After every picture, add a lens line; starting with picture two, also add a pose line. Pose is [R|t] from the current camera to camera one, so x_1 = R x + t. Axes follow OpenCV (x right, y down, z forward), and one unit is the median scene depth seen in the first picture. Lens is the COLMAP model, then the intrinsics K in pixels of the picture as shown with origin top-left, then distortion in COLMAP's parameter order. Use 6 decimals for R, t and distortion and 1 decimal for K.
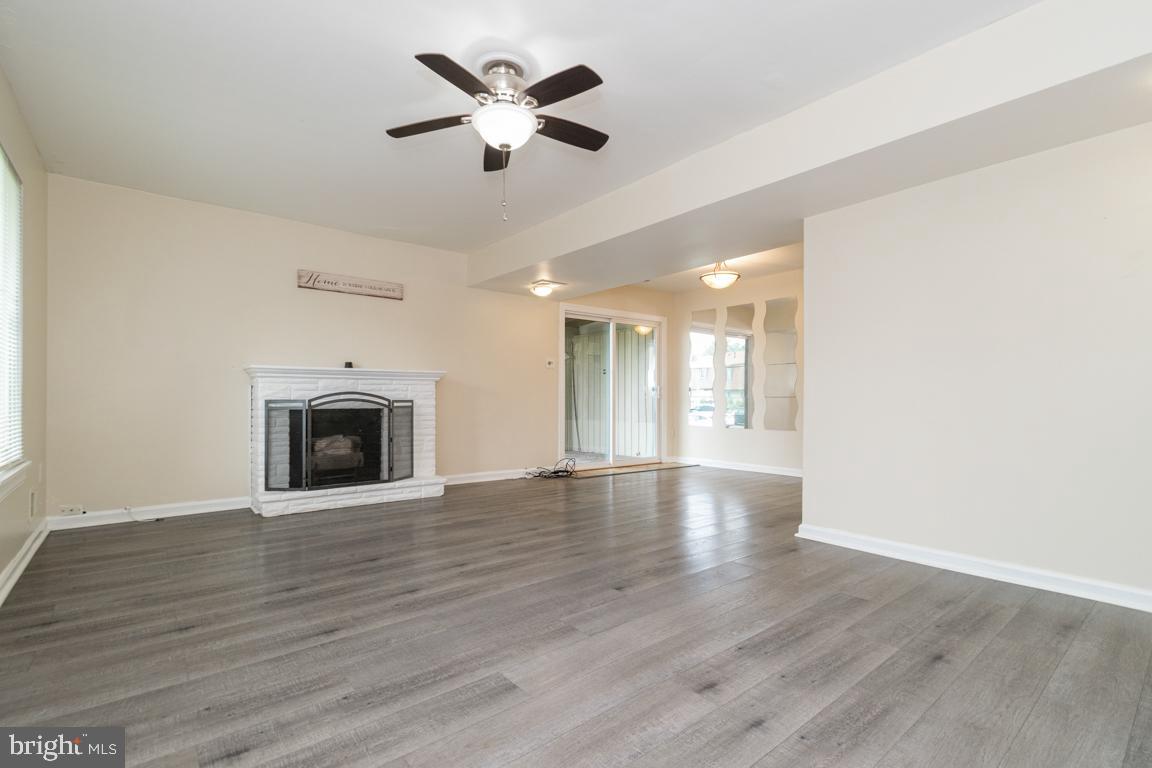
lens RADIAL K [[515.0, 0, 594.8], [0, 515.0, 386.4], [0, 0, 1]] dist [0.000983, -0.002614]
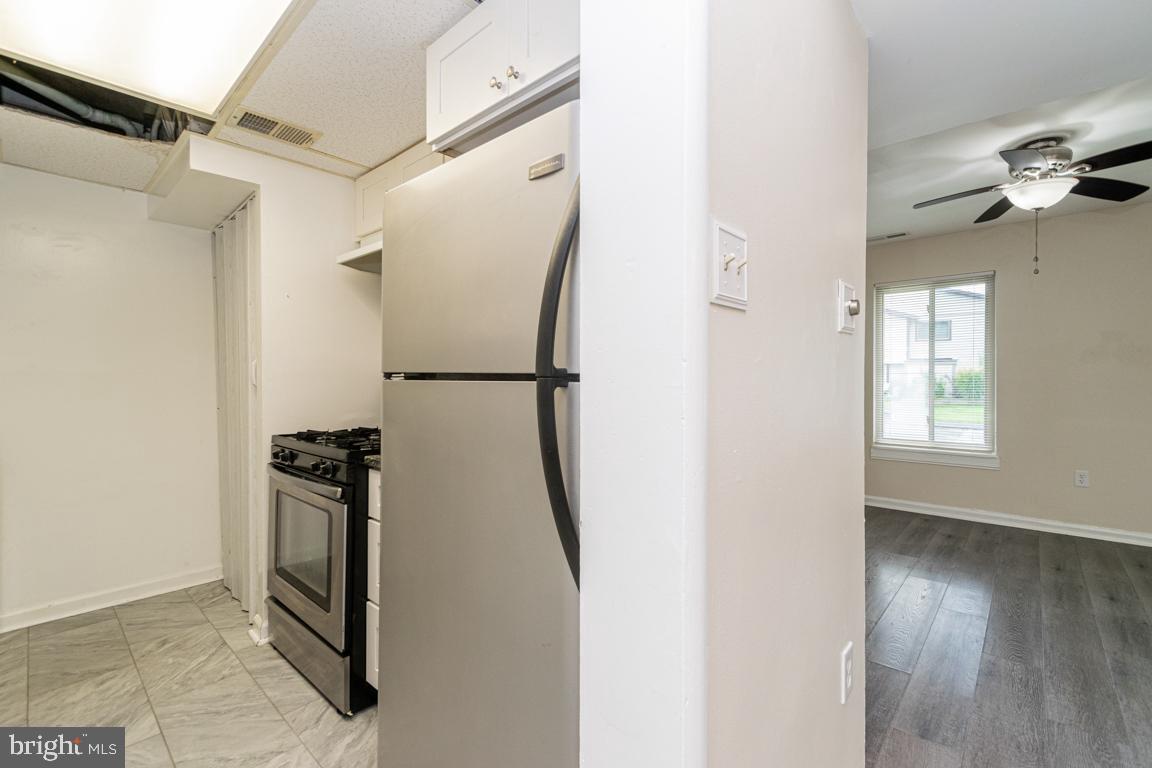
lens RADIAL K [[515.0, 0, 588.5], [0, 515.0, 387.1], [0, 0, 1]] dist [0.000983, -0.002614]
pose [[-0.990257, -0.011428, -0.138779, 0.552963], [-0.010889, 0.999930, -0.004645, -0.031122], [0.138822, -0.003089, -0.990313, 1.139745]]
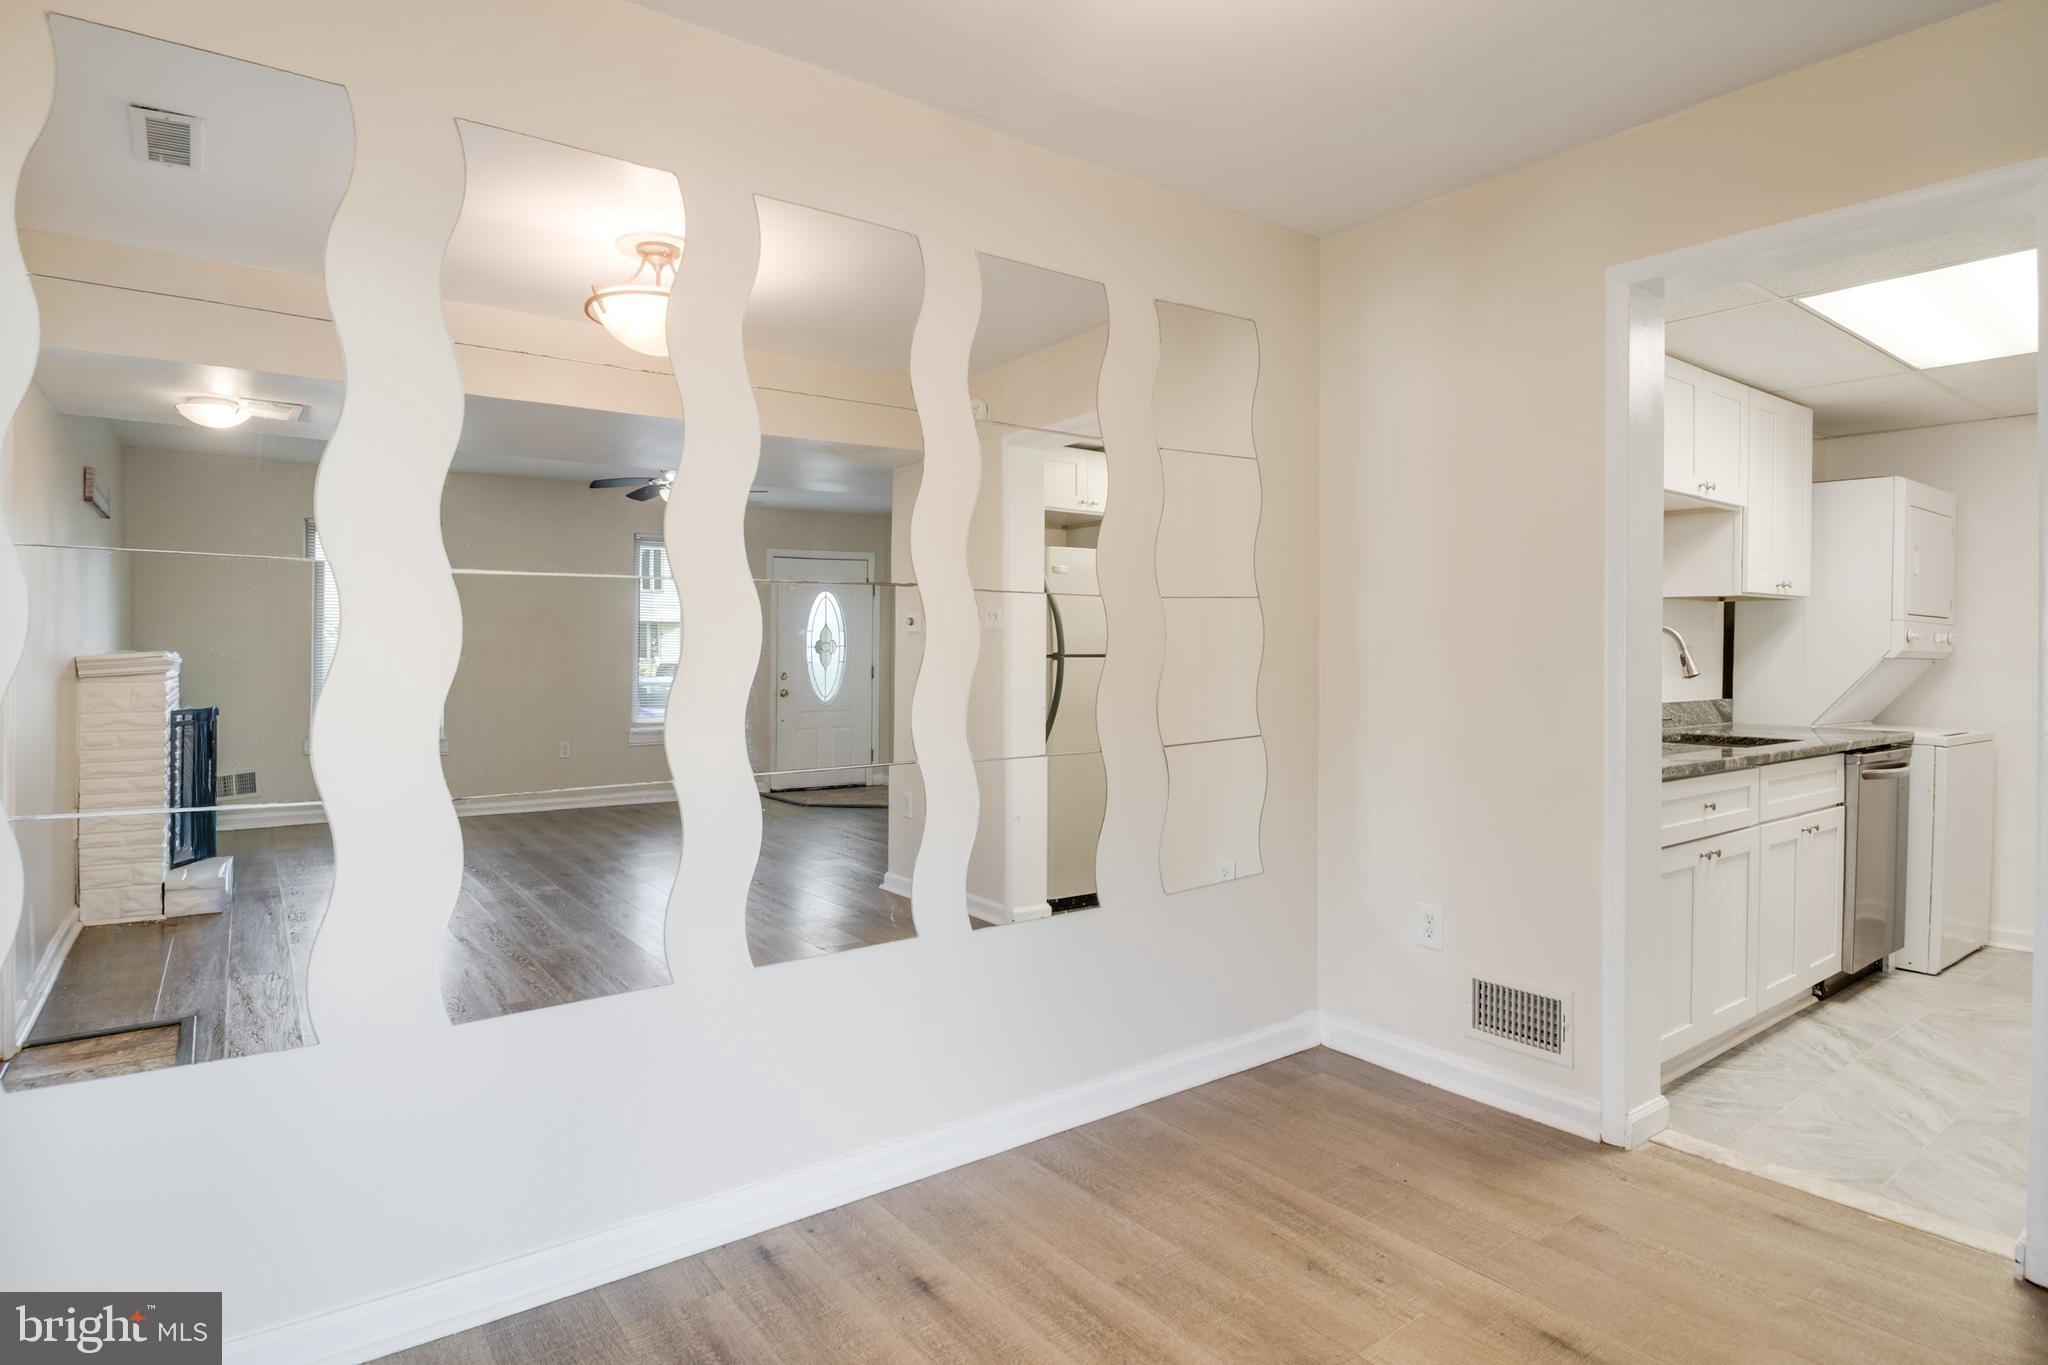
lens RADIAL K [[1089.1, 0, 958.0], [0, 1089.1, 638.1], [0, 0, 1]] dist [-0.027781, -0.004329]
pose [[0.098353, -0.001352, 0.995151, -0.038663], [-0.025498, 0.999667, 0.003878, -0.038303], [-0.994825, -0.025756, 0.098286, 1.423609]]
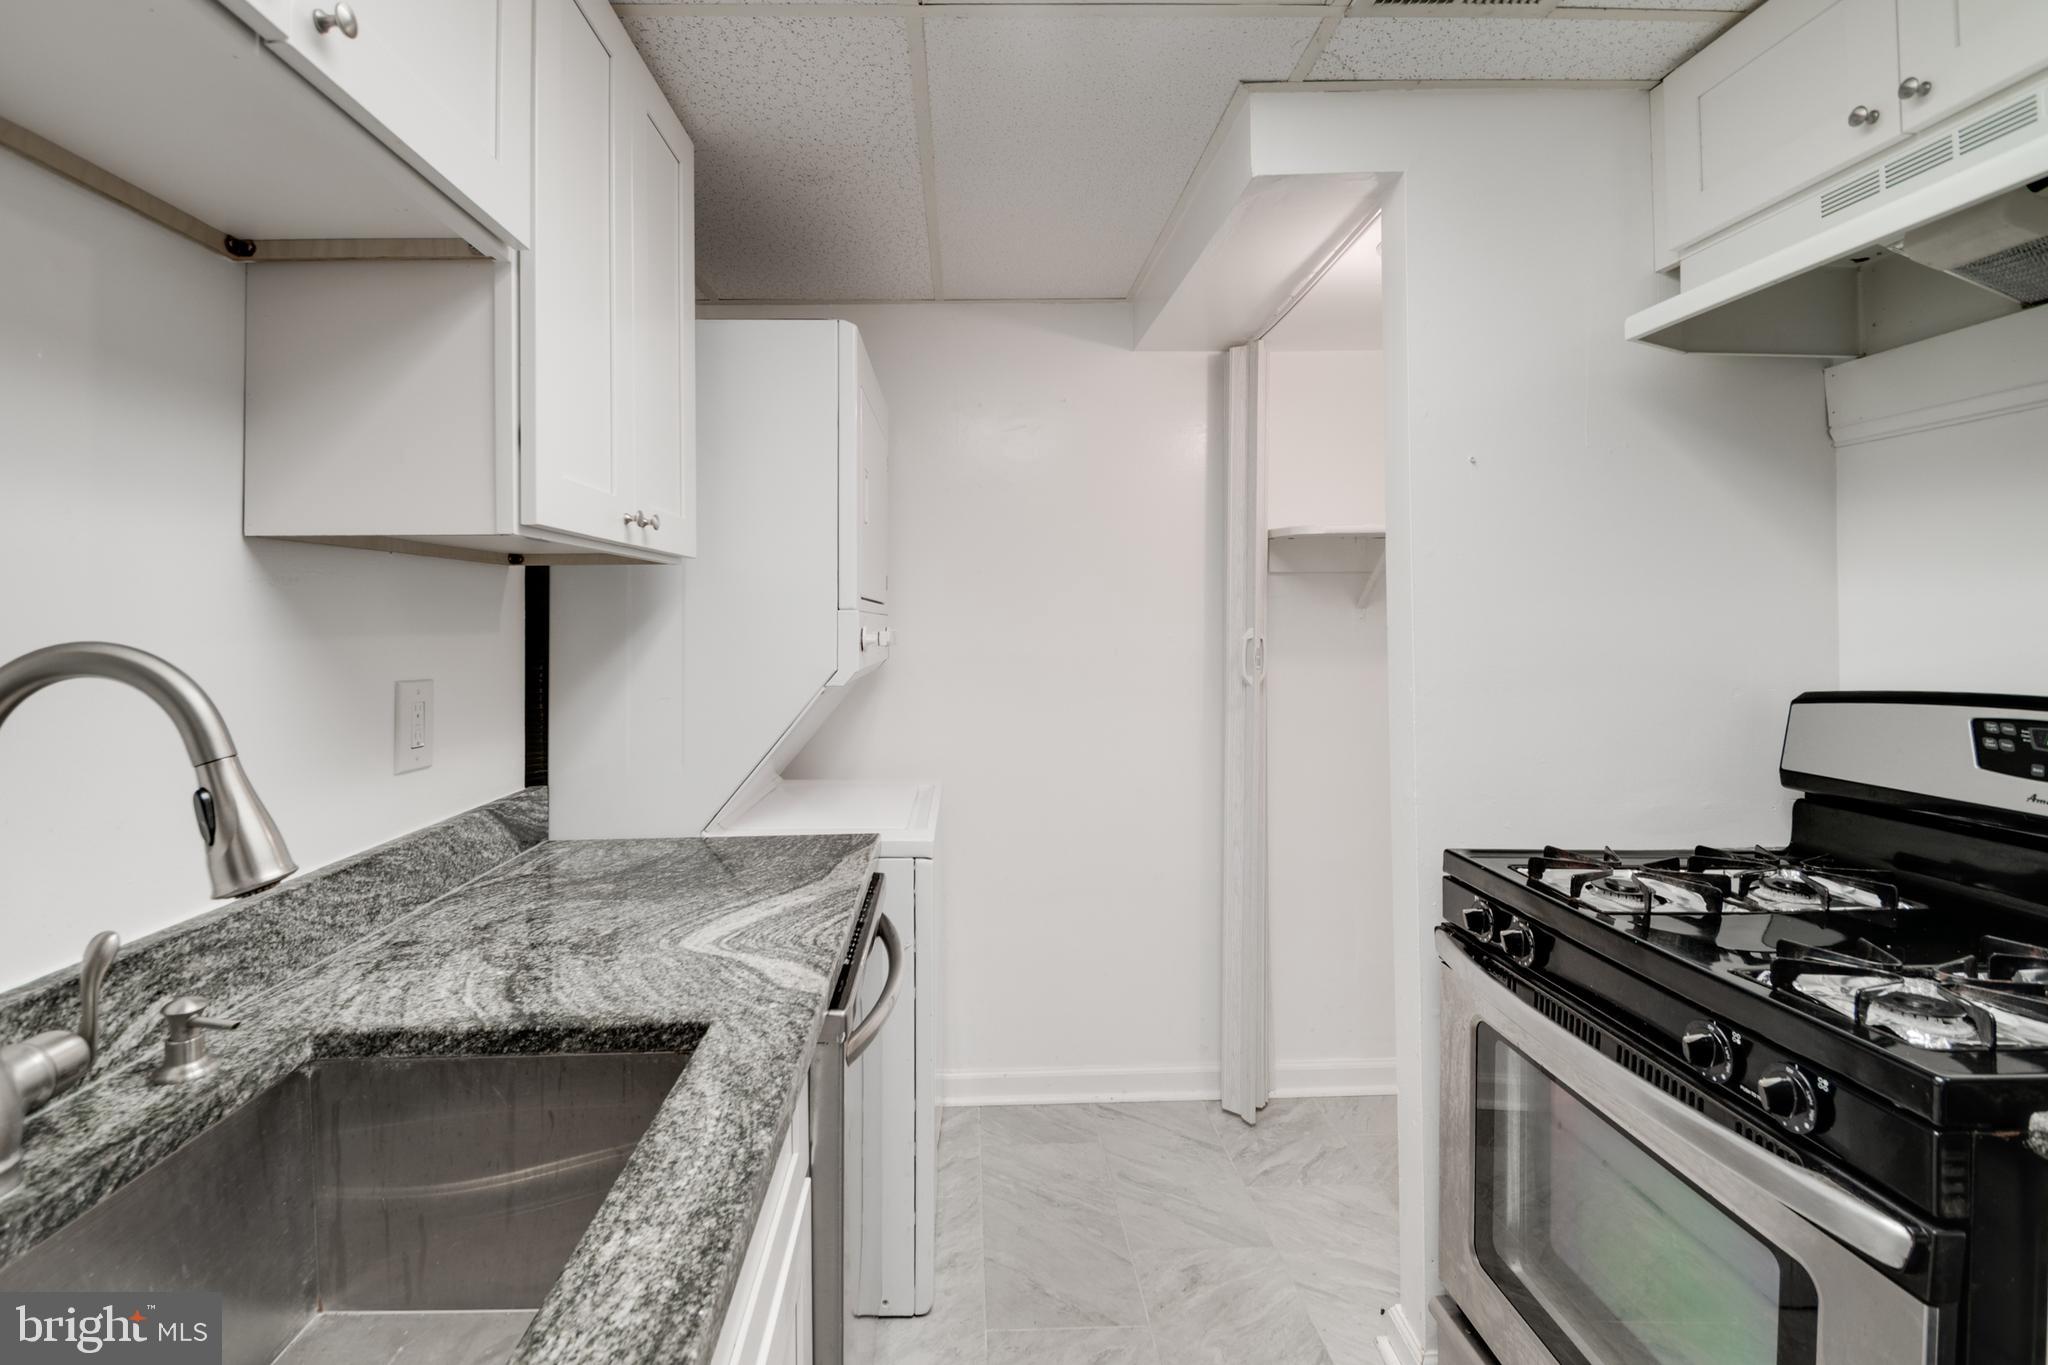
lens RADIAL K [[928.9, 0, 971.6], [0, 928.9, 616.2], [0, 0, 1]] dist [0.010313, -0.011555]
pose [[-0.774041, 0.005462, 0.633112, 0.726145], [-0.001767, 0.999940, -0.010787, -0.065136], [-0.633133, -0.009468, -0.773985, 0.939463]]
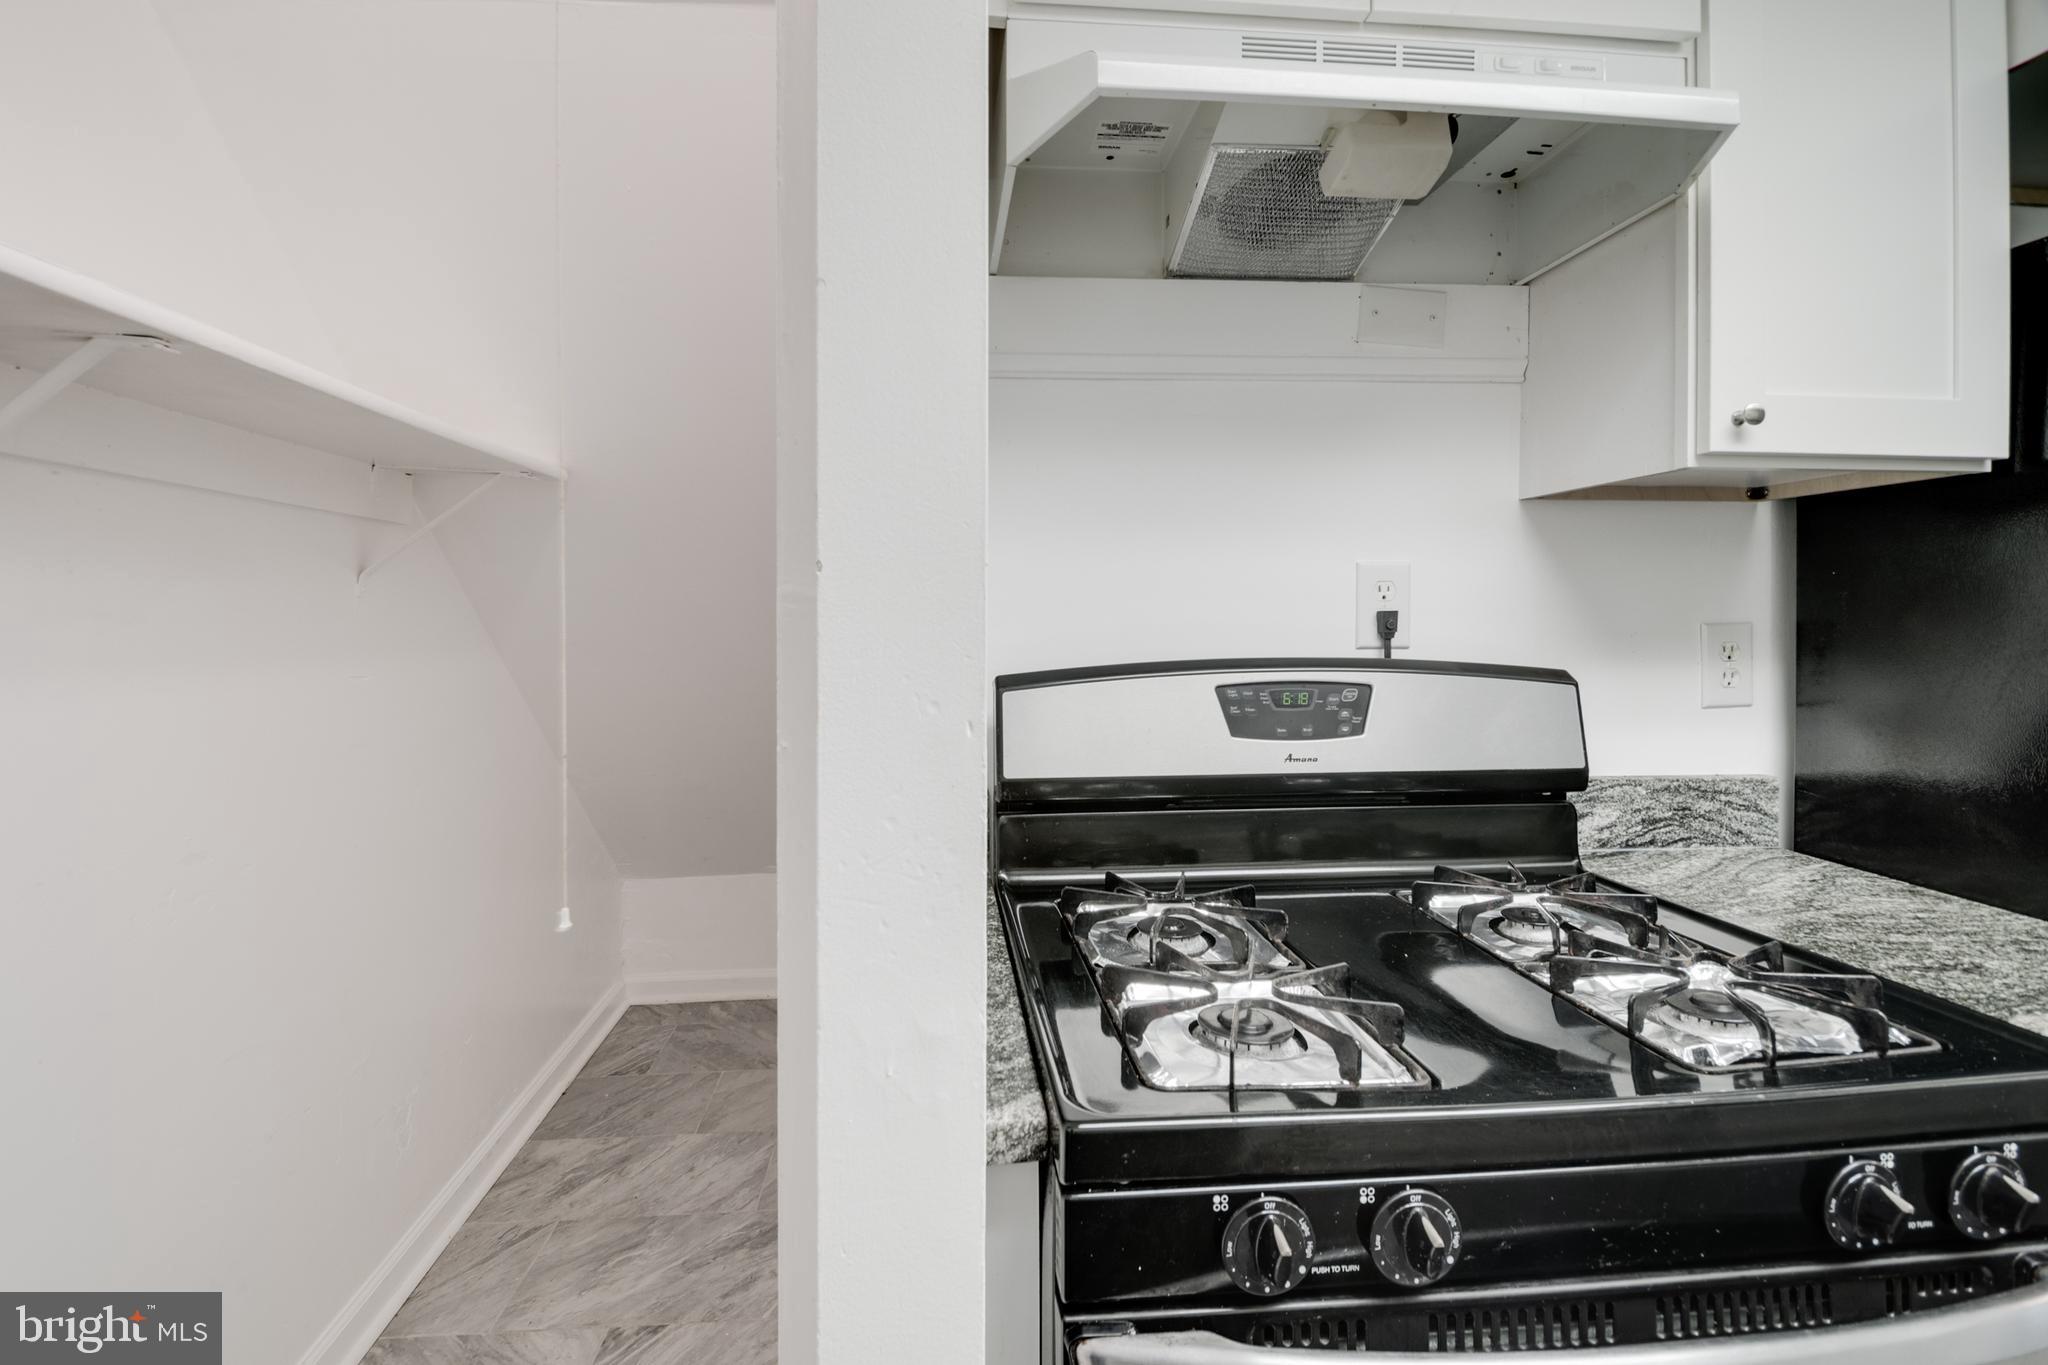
lens RADIAL K [[928.9, 0, 1009.7], [0, 928.9, 626.4], [0, 0, 1]] dist [0.010313, -0.011555]
pose [[-0.586562, 0.009301, -0.809851, 0.933036], [0.013447, 0.999908, 0.001744, -0.055601], [0.809793, -0.009867, -0.586633, 0.619718]]
